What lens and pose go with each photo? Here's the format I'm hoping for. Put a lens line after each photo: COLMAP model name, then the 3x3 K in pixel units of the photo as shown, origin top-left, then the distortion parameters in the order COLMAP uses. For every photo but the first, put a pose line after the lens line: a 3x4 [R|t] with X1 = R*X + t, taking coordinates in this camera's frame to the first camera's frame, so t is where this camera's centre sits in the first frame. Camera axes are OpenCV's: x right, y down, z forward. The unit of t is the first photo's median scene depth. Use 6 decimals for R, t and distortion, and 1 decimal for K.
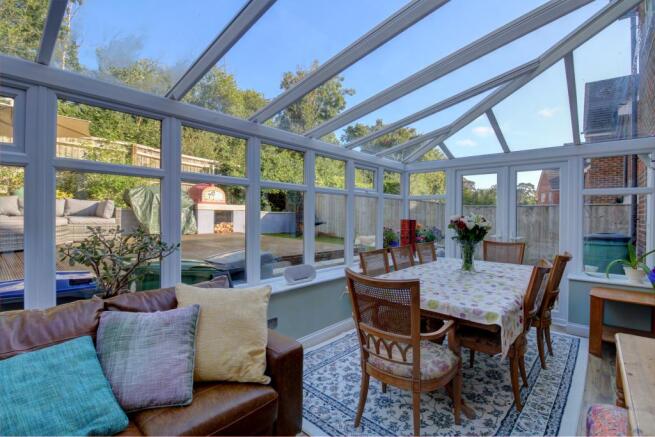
lens RADIAL K [[305.0, 0, 327.2], [0, 305.0, 217.6], [0, 0, 1]] dist [-0.013159, -0.005442]
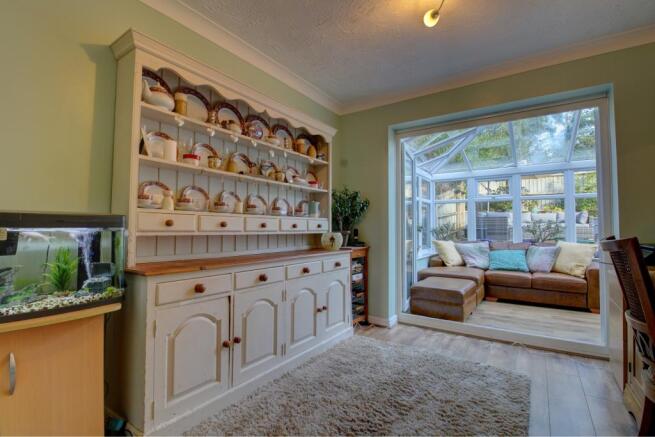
lens RADIAL K [[305.0, 0, 327.8], [0, 305.0, 218.5], [0, 0, 1]] dist [-0.013159, -0.005442]
pose [[0.125677, -0.040443, -0.991247, 2.031104], [-0.008409, 0.999089, -0.041829, 0.182595], [0.992036, 0.013593, 0.125222, -1.405909]]
